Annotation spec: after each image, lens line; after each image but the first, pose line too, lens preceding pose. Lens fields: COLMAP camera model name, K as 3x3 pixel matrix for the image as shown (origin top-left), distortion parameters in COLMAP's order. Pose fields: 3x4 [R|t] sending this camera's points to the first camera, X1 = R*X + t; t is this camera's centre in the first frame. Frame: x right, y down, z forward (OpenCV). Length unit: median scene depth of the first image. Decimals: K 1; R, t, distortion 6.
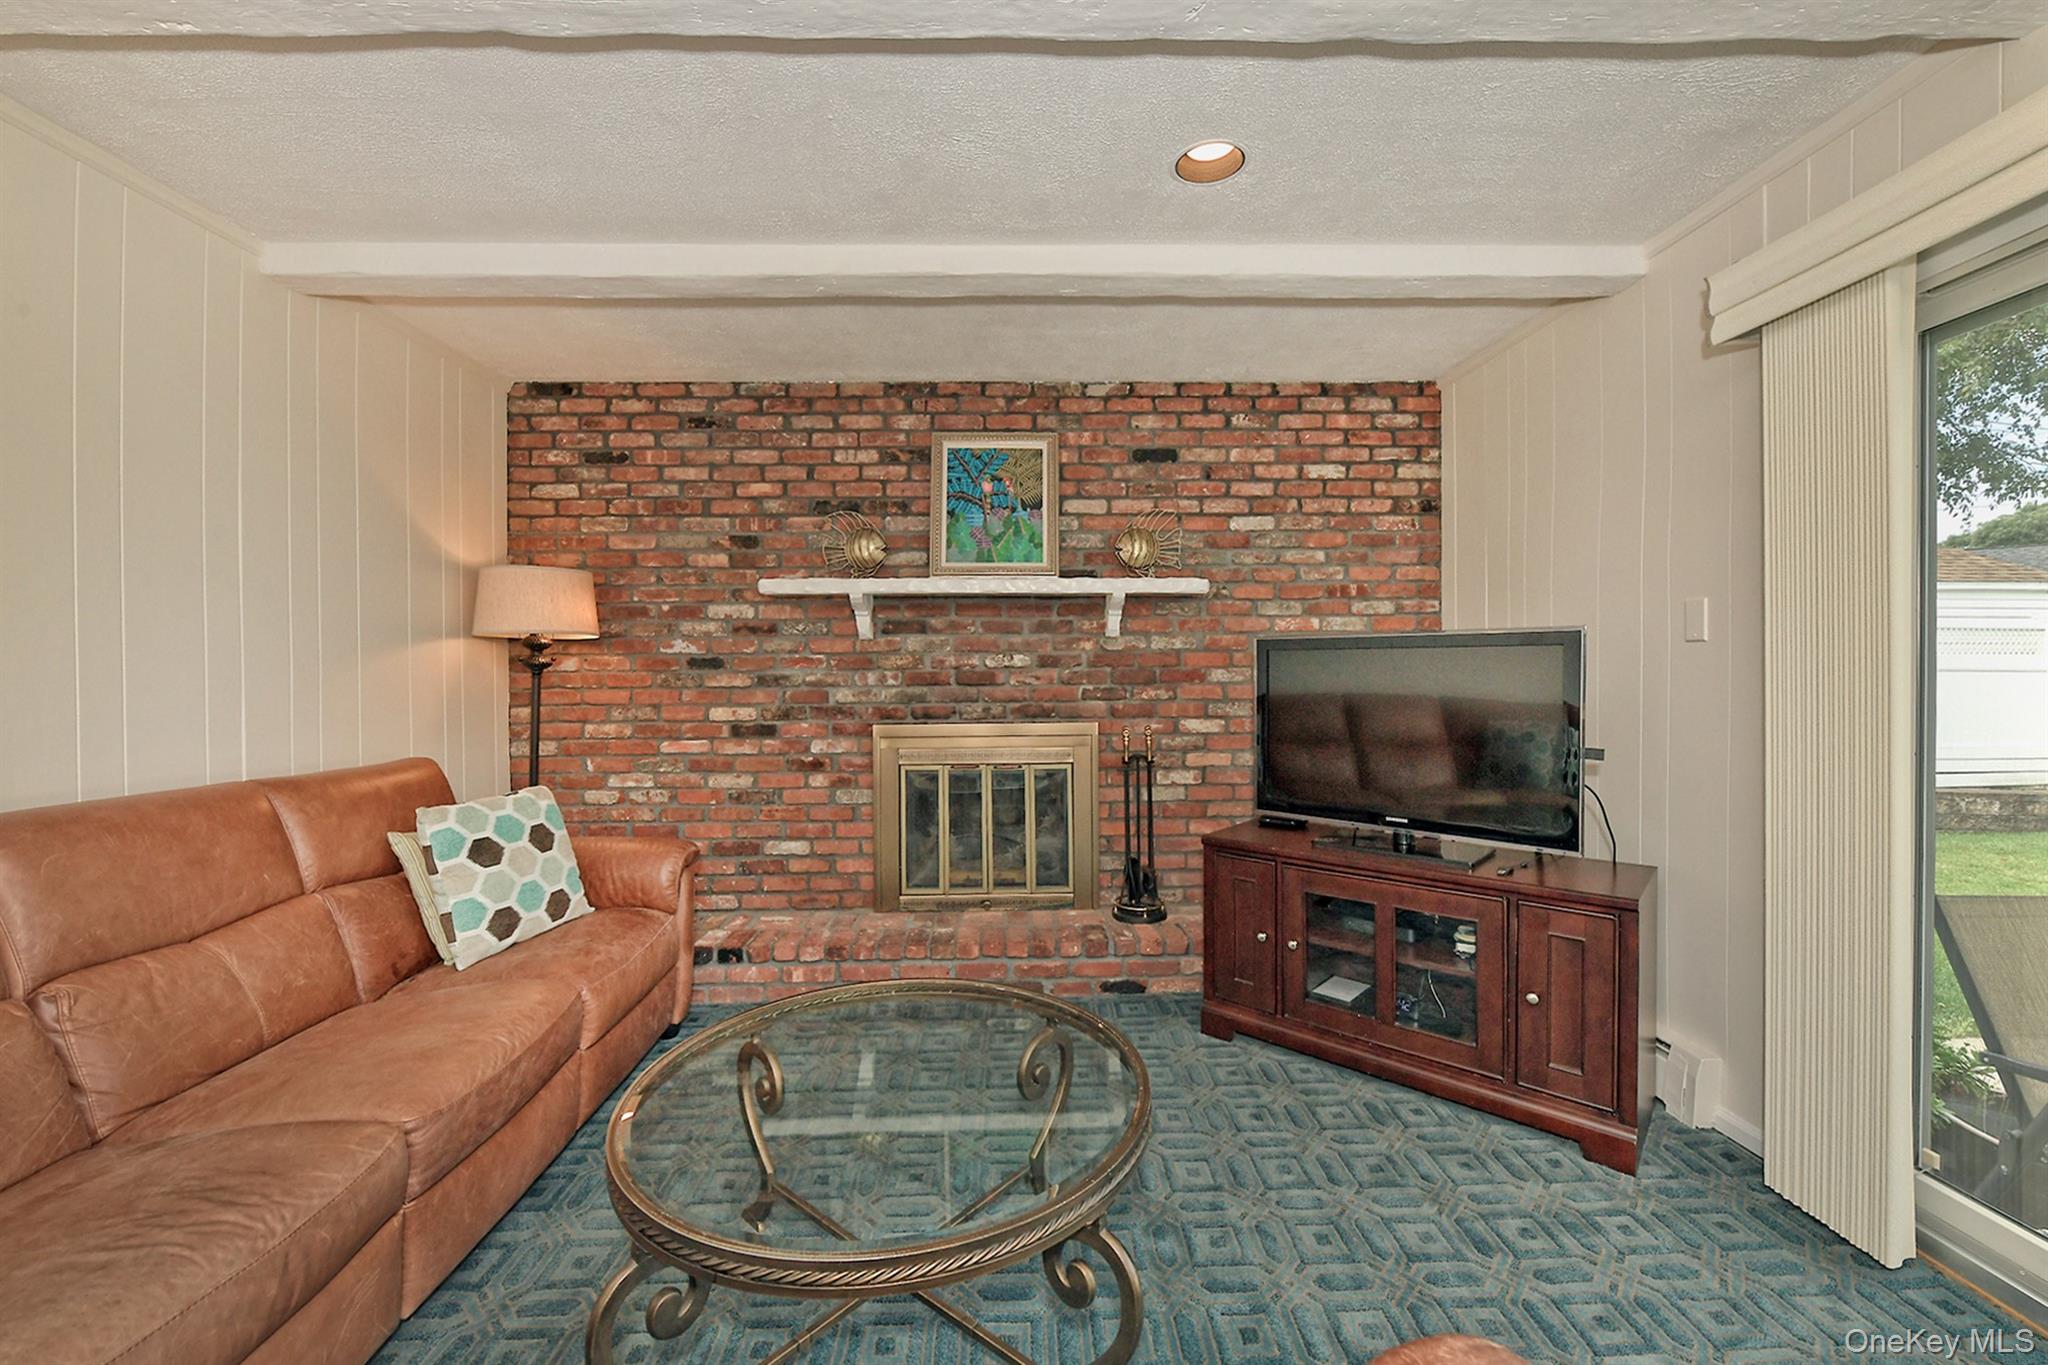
lens RADIAL K [[820.9, 0, 1112.6], [0, 820.9, 679.8], [0, 0, 1]] dist [-0.003225, 0.000175]
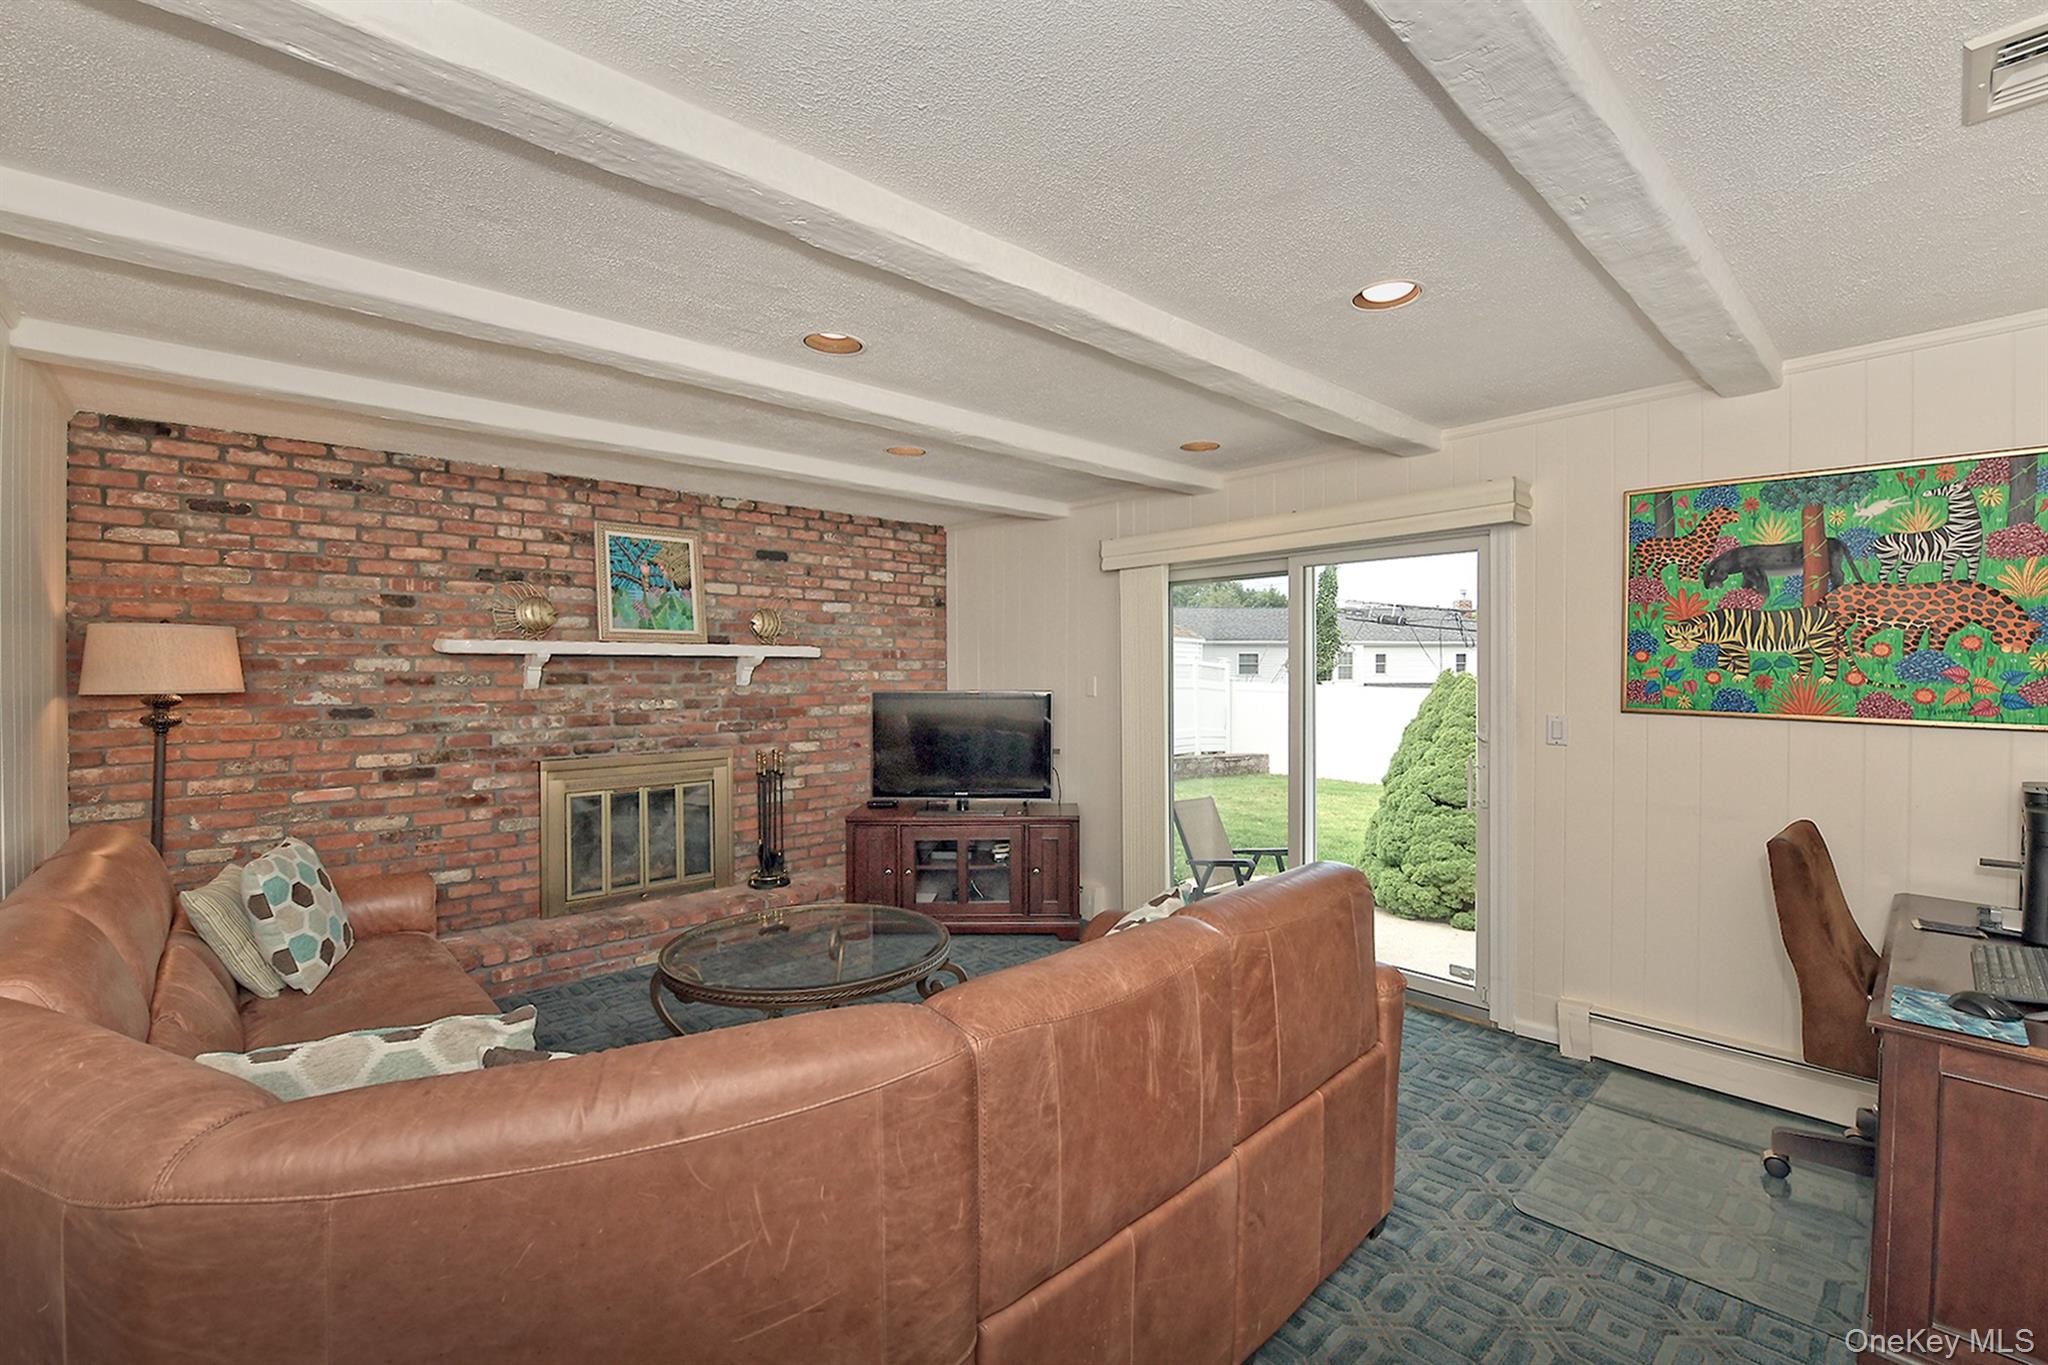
lens RADIAL K [[932.9, 0, 1018.9], [0, 932.9, 678.8], [0, 0, 1]] dist [0.005682, 0.000137]
pose [[0.775409, -0.010712, 0.631369, -0.607497], [0.007043, 0.999941, 0.008315, -0.070974], [-0.631420, -0.002001, 0.775438, -0.483707]]
